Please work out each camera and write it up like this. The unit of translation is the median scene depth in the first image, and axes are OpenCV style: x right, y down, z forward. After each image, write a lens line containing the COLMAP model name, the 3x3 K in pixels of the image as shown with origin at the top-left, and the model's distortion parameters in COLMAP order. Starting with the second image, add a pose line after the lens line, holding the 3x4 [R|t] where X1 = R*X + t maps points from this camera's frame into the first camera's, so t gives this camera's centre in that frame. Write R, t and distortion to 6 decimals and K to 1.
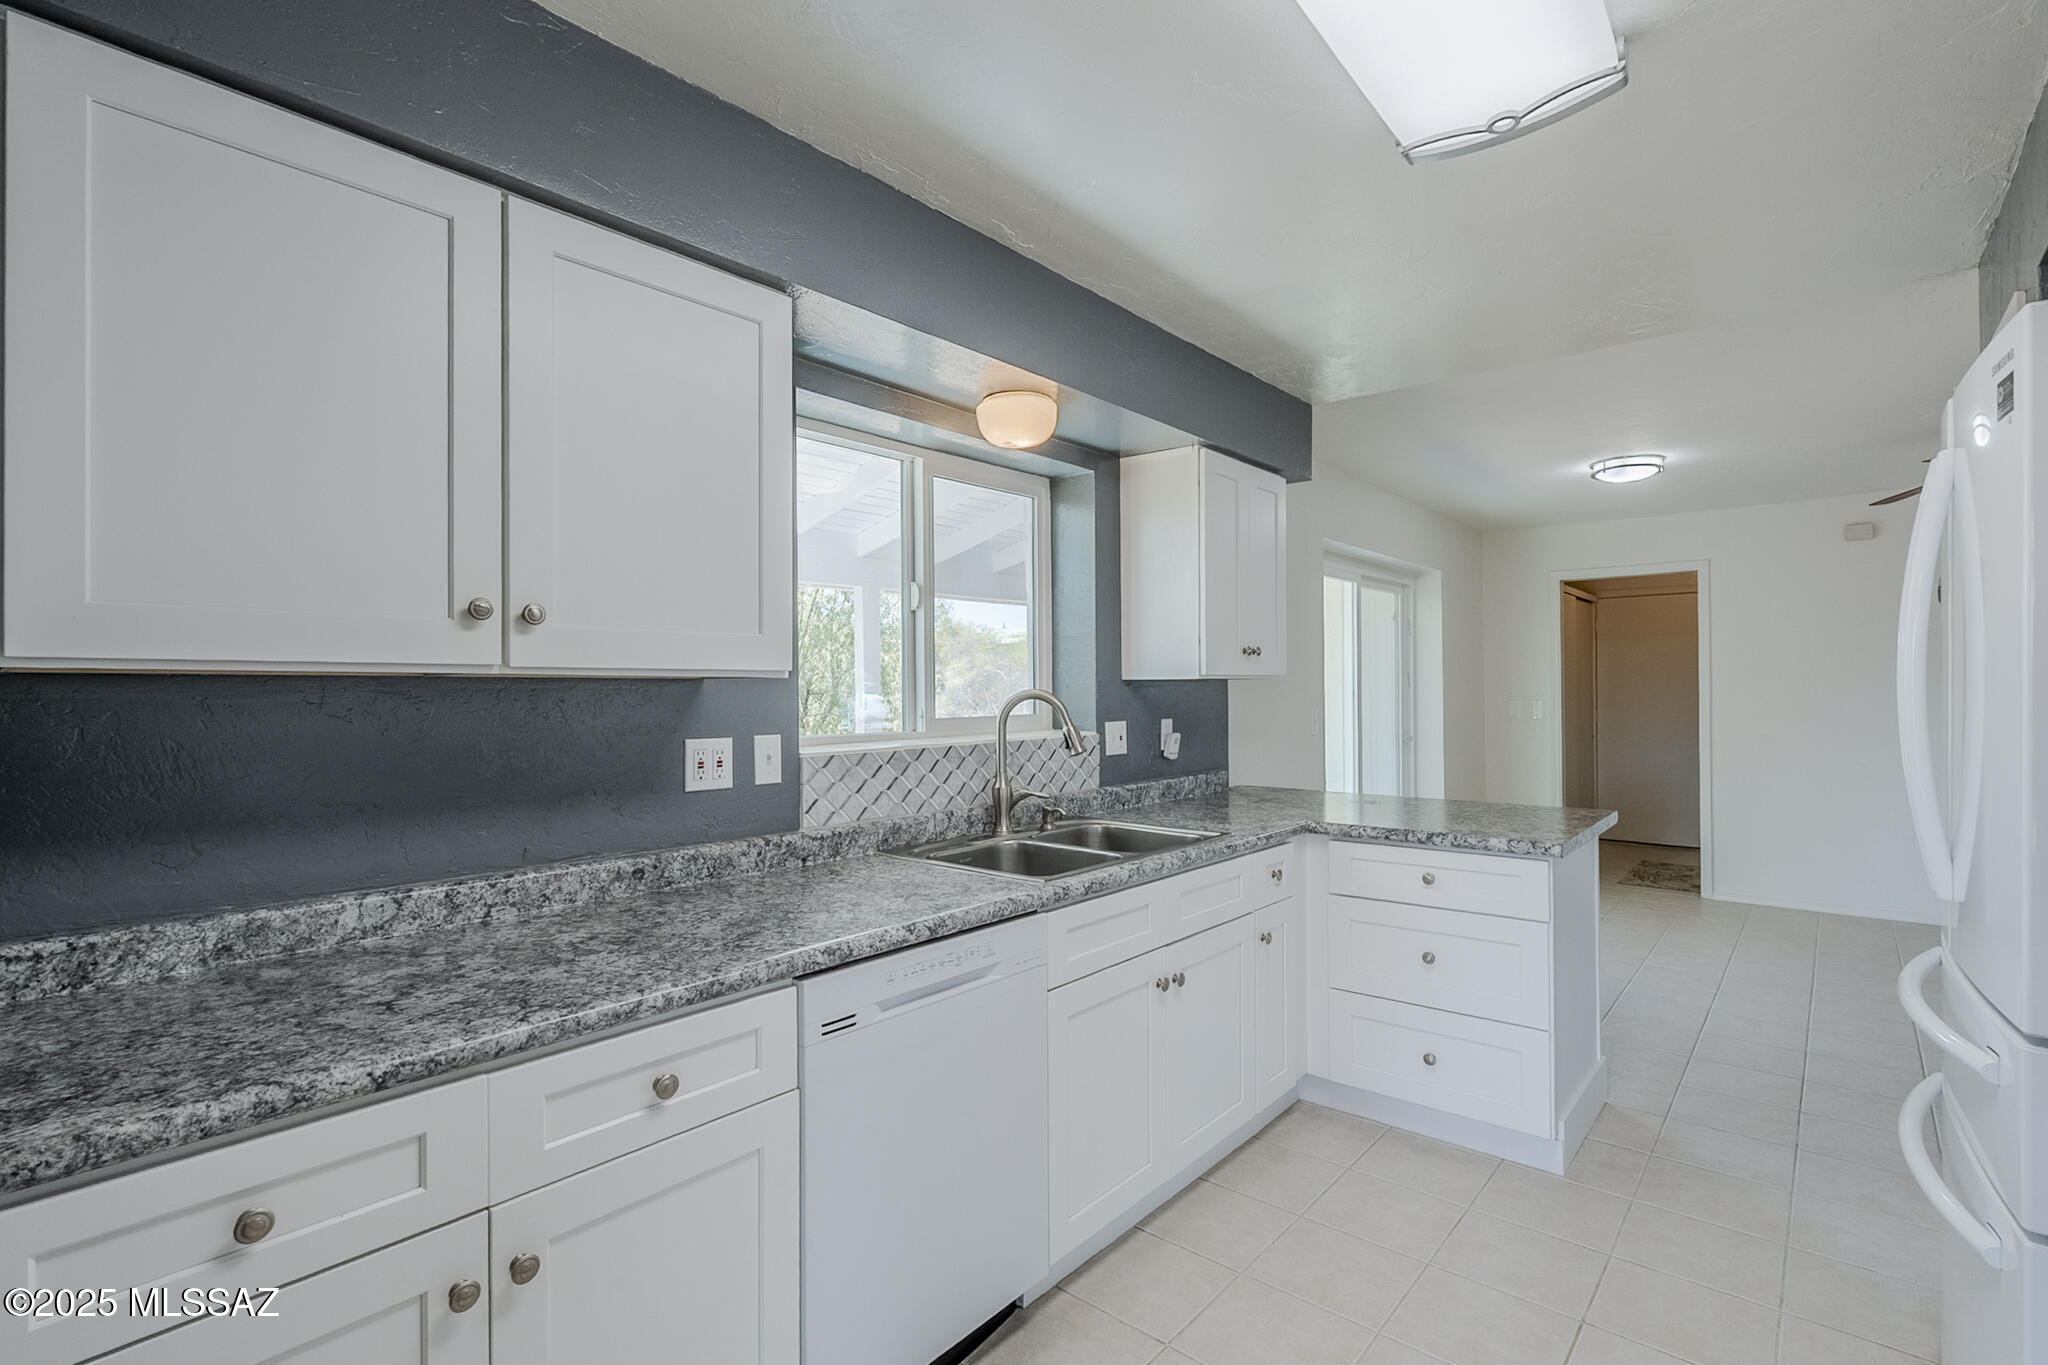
lens RADIAL K [[932.8, 0, 1006.4], [0, 932.8, 687.9], [0, 0, 1]] dist [-0.005117, 0.000738]
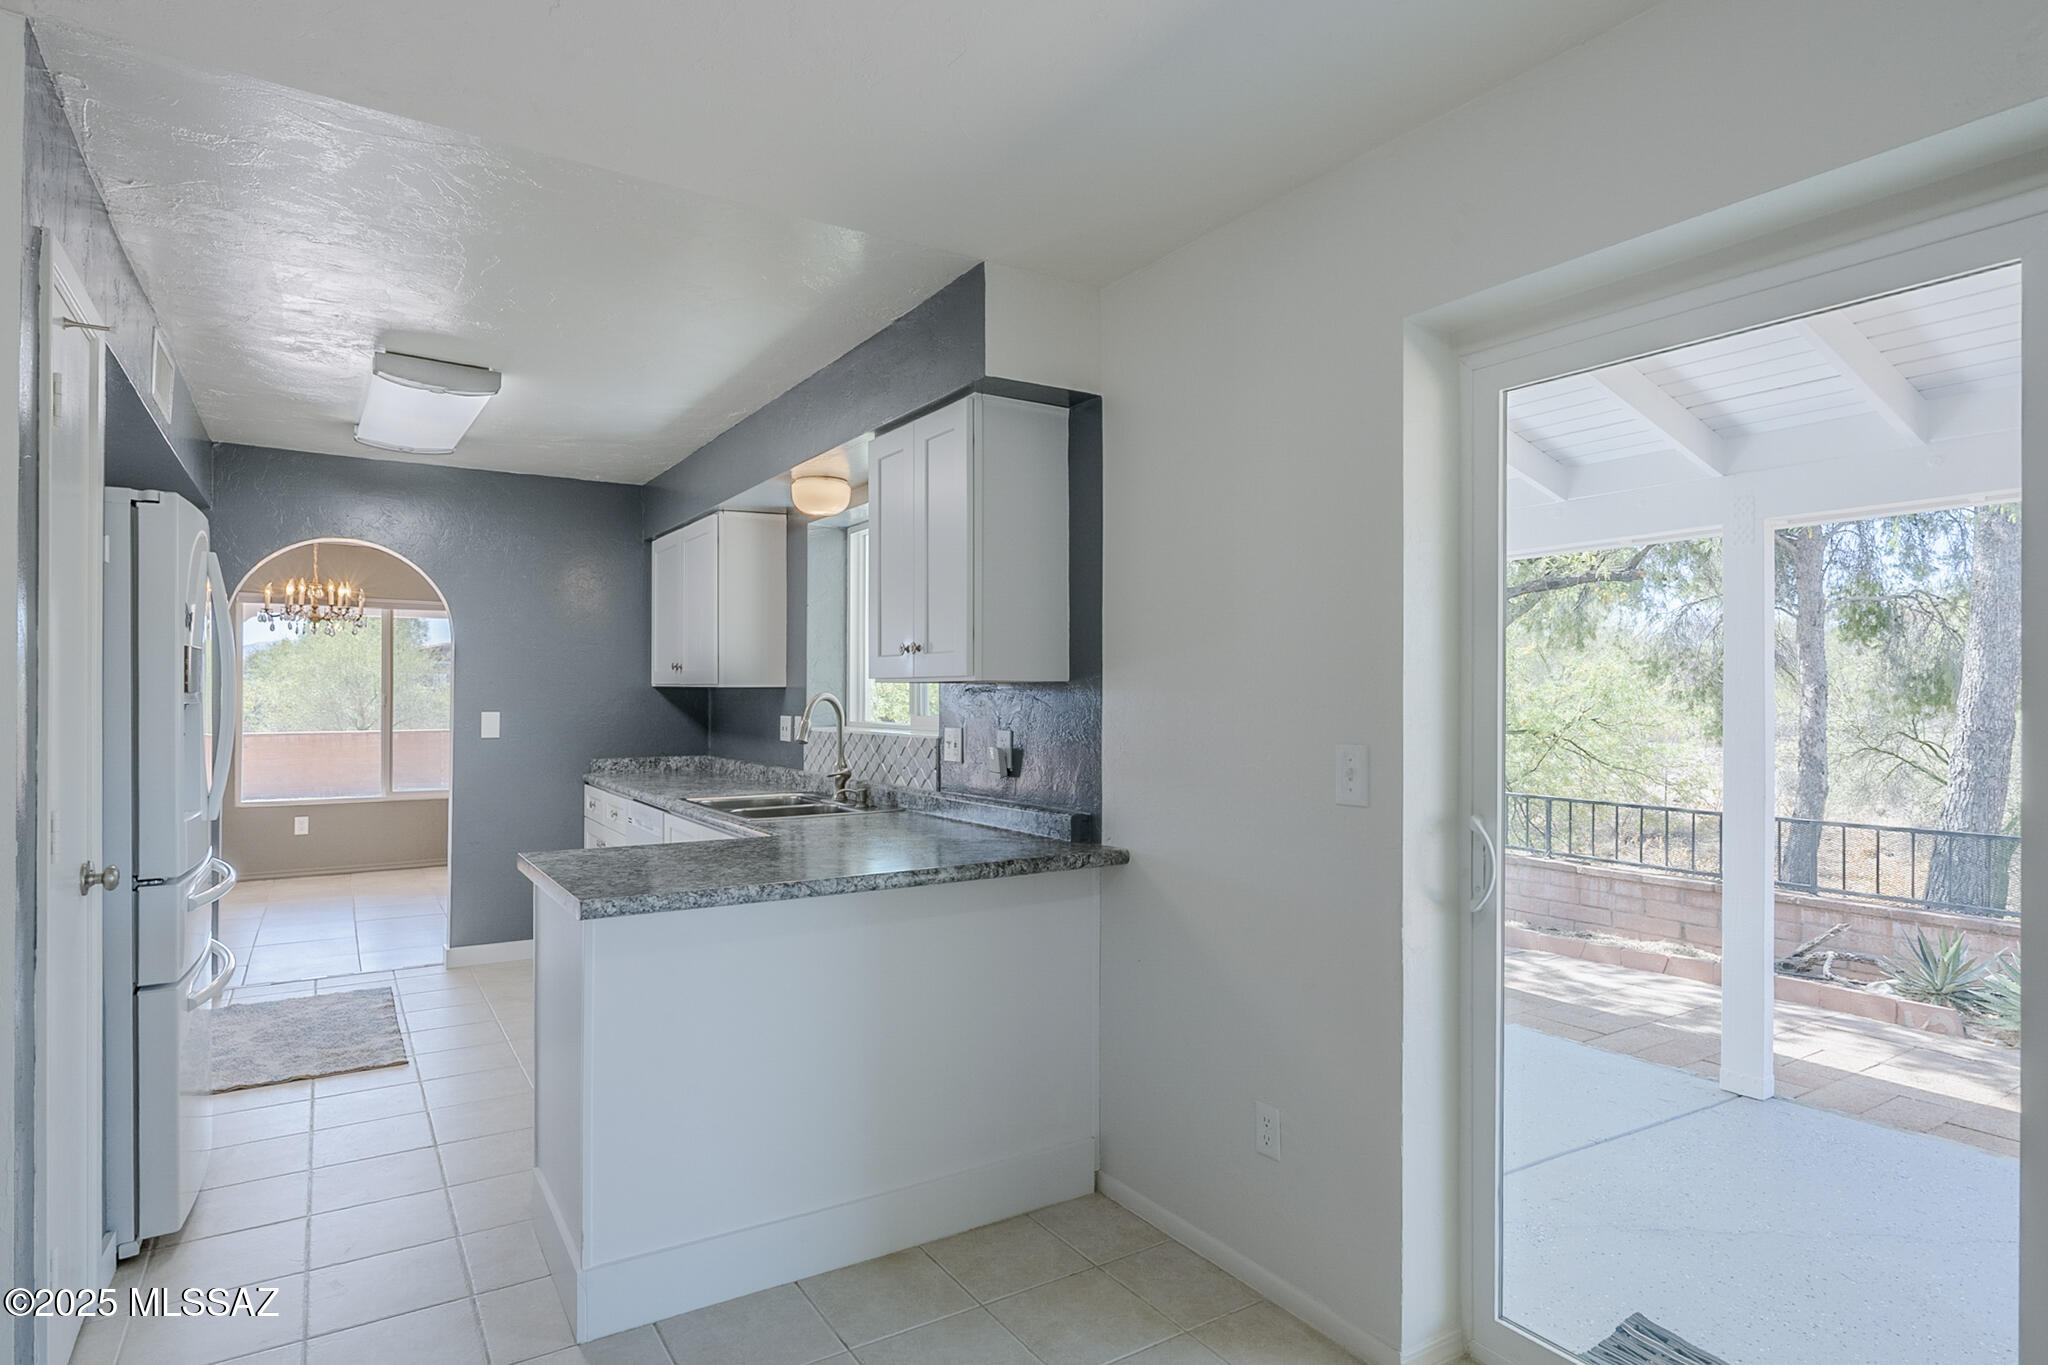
lens RADIAL K [[1081.9, 0, 1014.5], [0, 1081.9, 690.9], [0, 0, 1]] dist [-0.004275, -0.001208]
pose [[-0.277257, -0.003140, -0.960791, 1.518616], [-0.004428, 0.999988, -0.001990, 0.001820], [0.960785, 0.003703, -0.277268, 1.789500]]
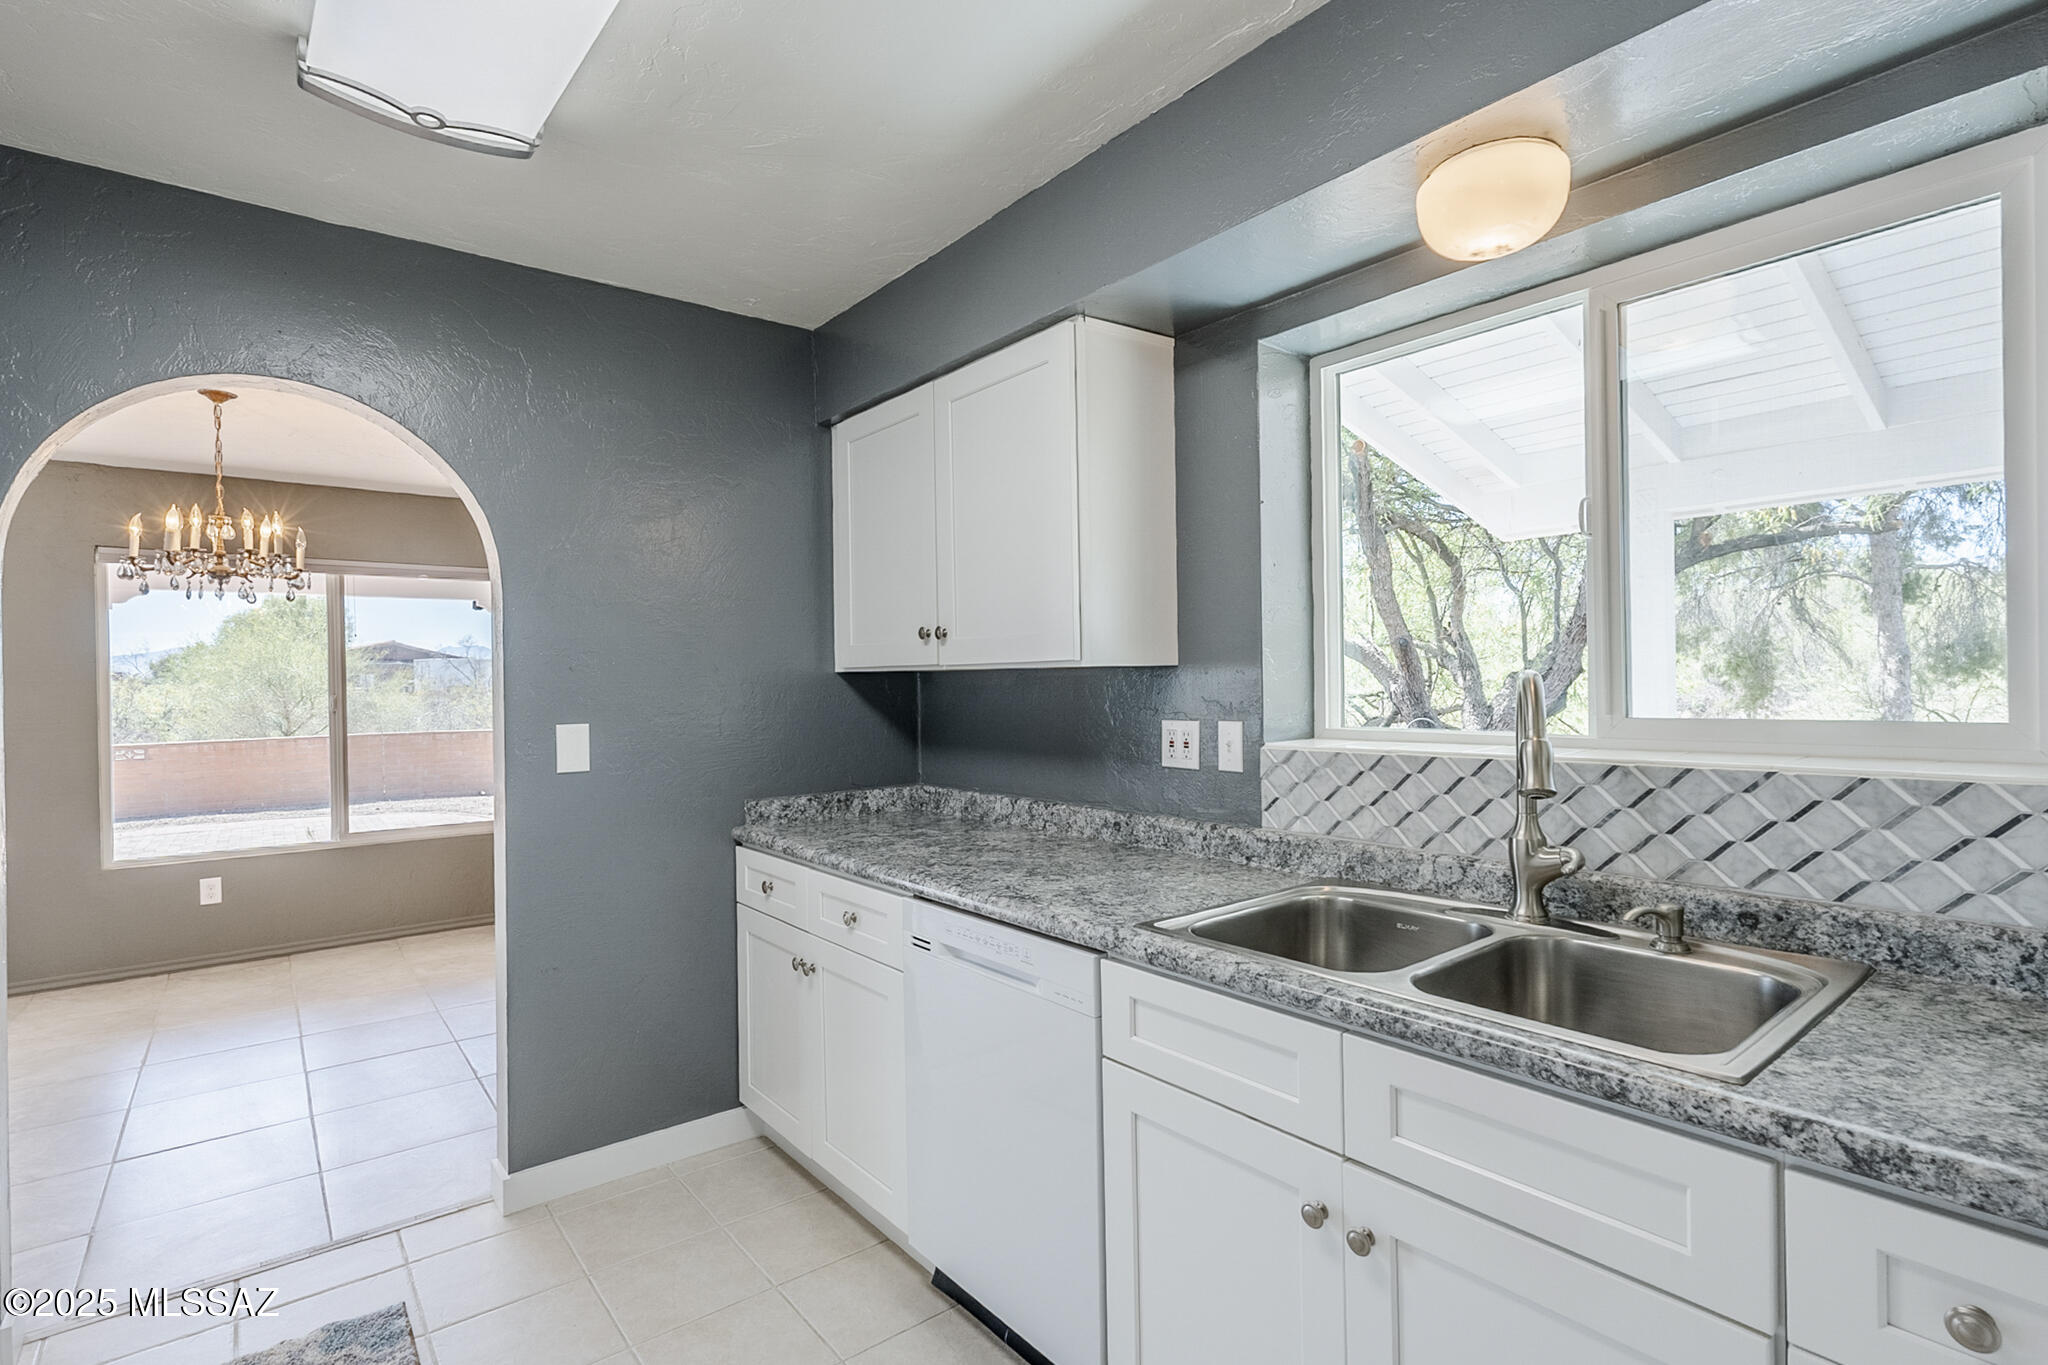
lens RADIAL K [[991.3, 0, 1028.2], [0, 991.3, 687.9], [0, 0, 1]] dist [-0.006087, 0.001753]
pose [[-0.177891, 0.008956, -0.984009, 0.698512], [0.014032, 0.999880, 0.006563, 0.005951], [0.983950, -0.012640, -0.177996, 0.864324]]
